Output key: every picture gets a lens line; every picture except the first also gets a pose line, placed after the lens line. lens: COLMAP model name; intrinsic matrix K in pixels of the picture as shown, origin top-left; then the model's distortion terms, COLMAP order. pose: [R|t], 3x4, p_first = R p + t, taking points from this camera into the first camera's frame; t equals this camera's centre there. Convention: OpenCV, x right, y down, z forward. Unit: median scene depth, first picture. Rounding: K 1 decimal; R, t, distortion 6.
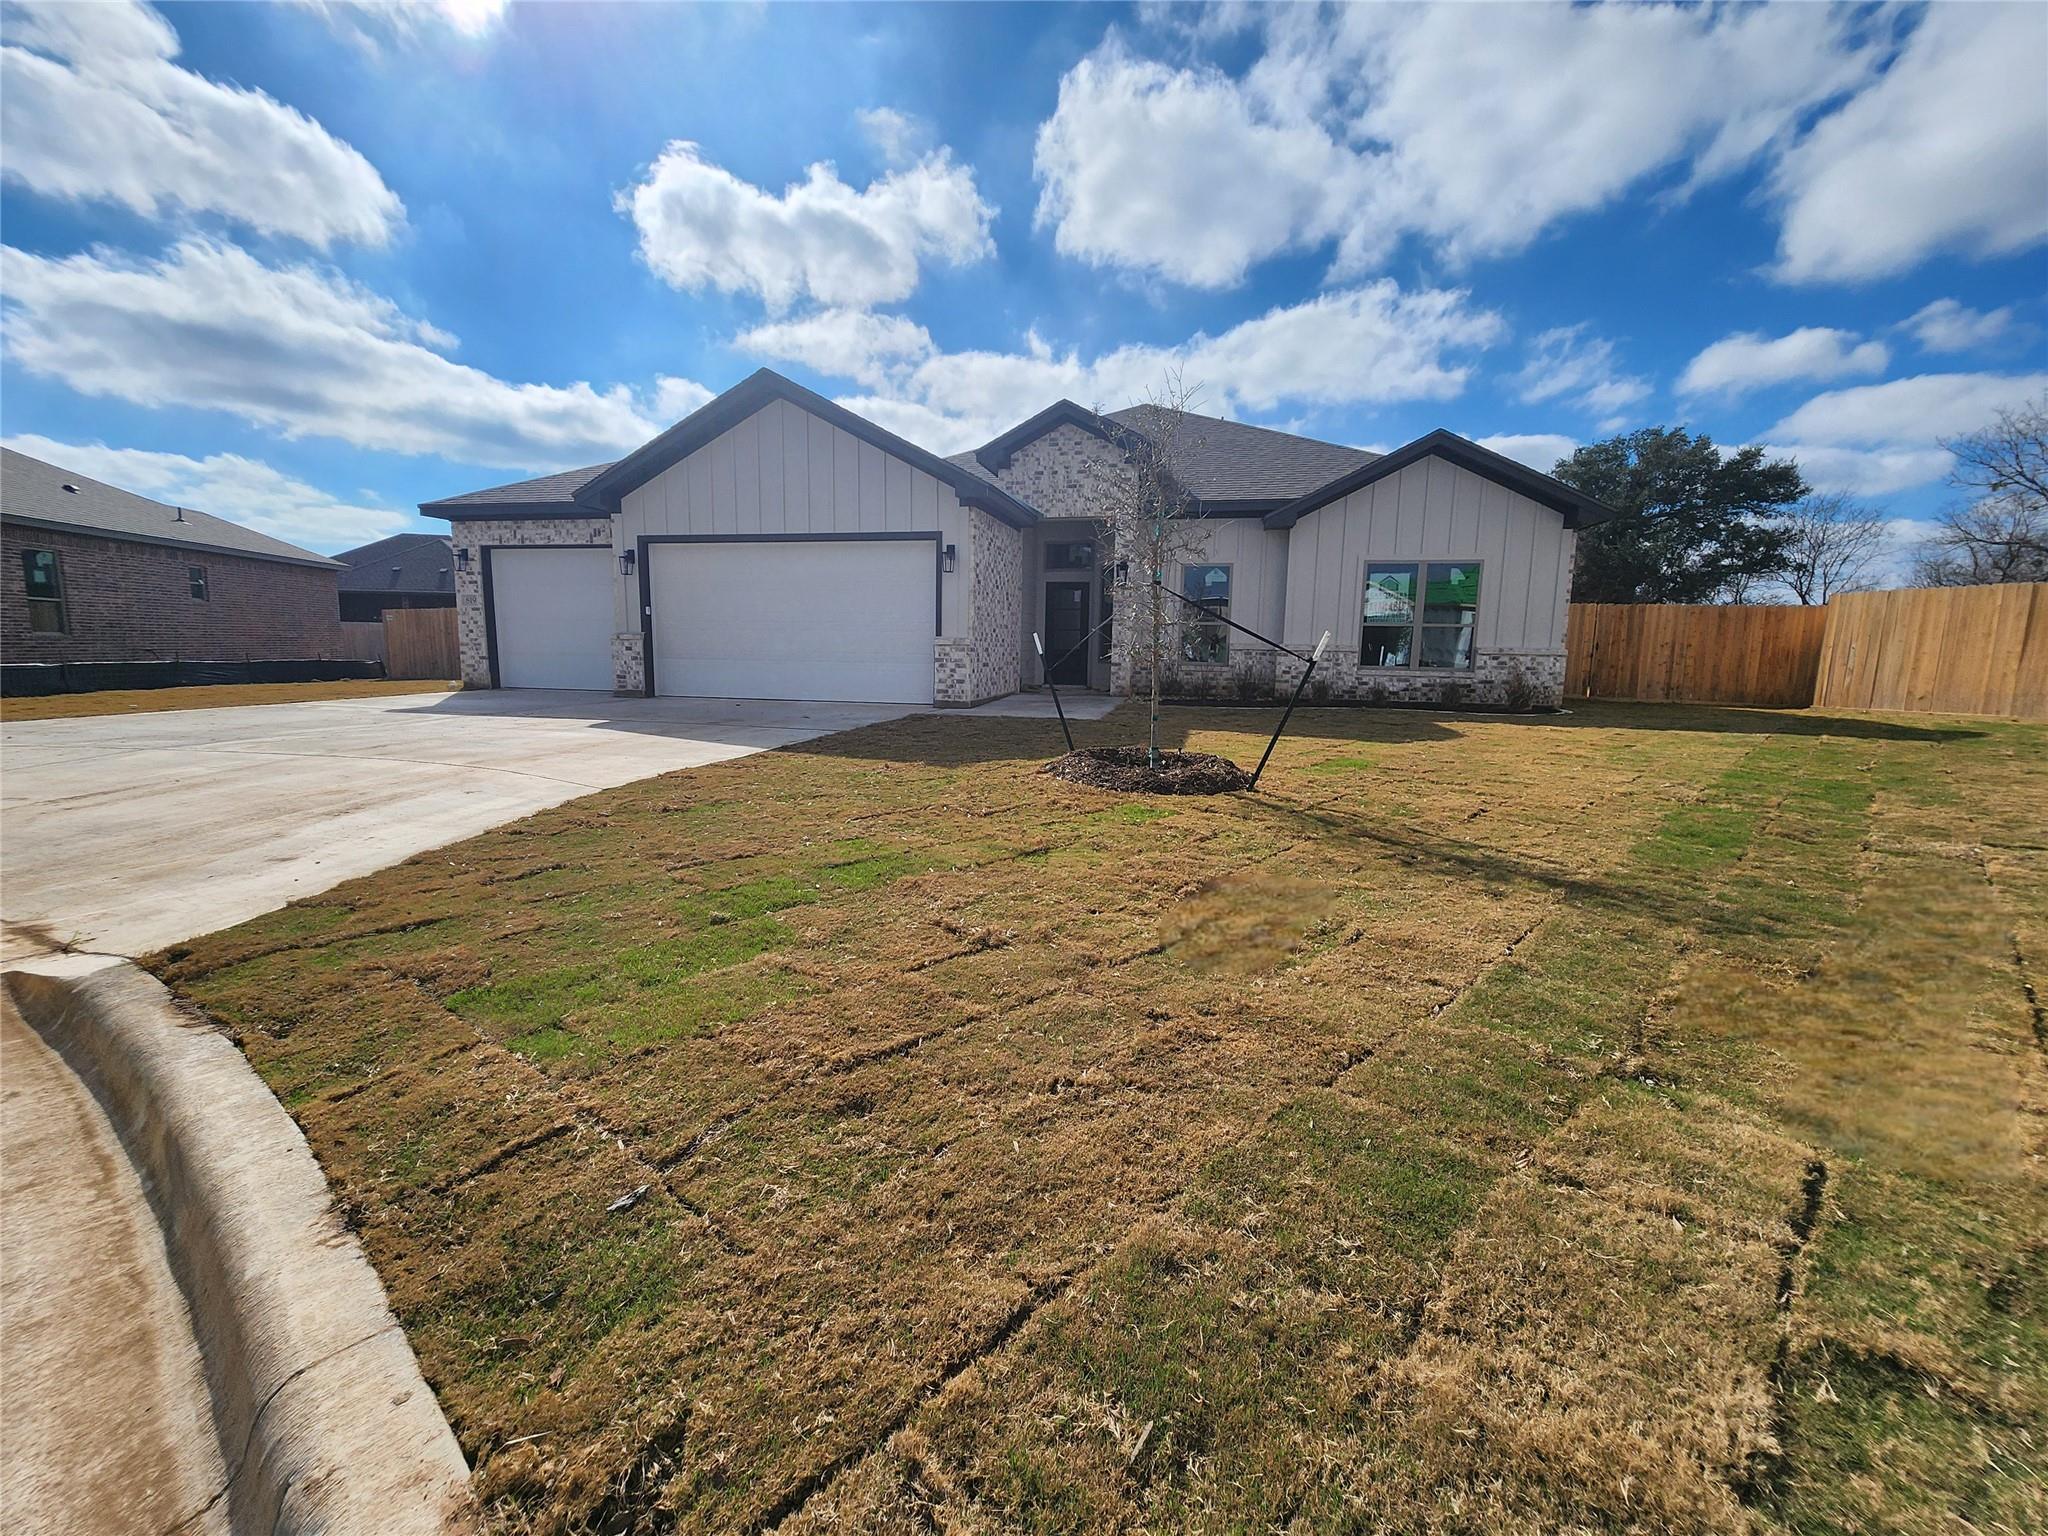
lens RADIAL K [[844.7, 0, 1015.3], [0, 844.7, 755.7], [0, 0, 1]] dist [0.006630, -0.000116]
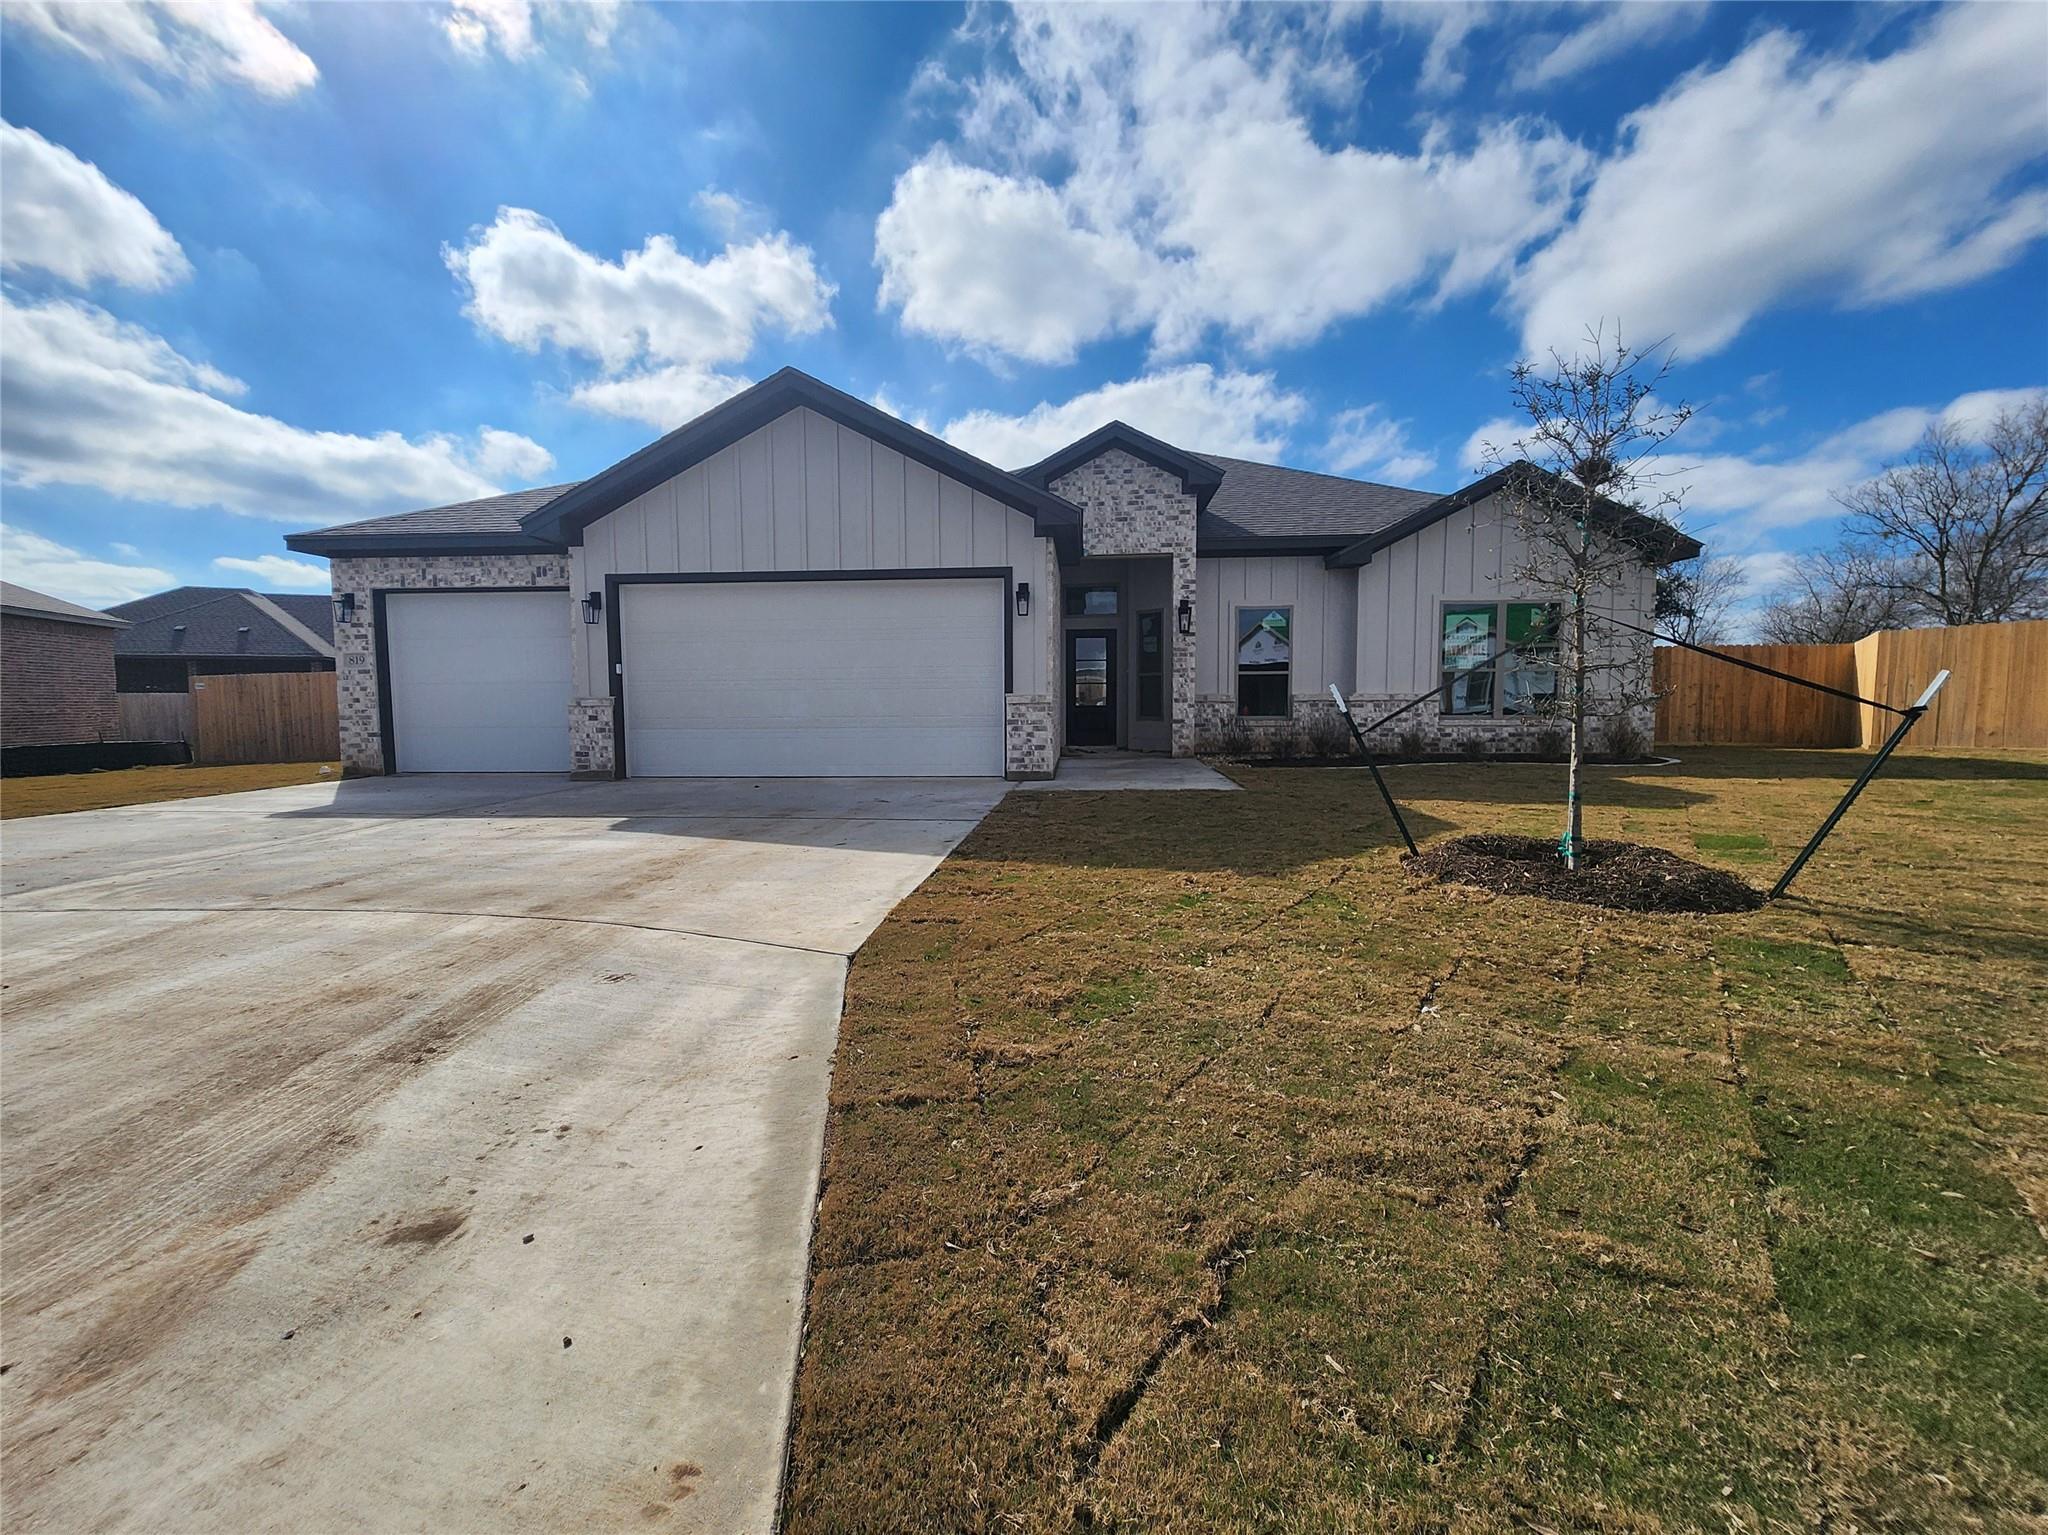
lens RADIAL K [[867.9, 0, 995.7], [0, 867.9, 690.1], [0, 0, 1]] dist [0.002200, 0.000724]
pose [[0.988149, -0.021335, 0.152005, -0.192325], [0.042679, 0.989433, -0.138569, -0.024168], [-0.147443, 0.143415, 0.978618, 0.156416]]
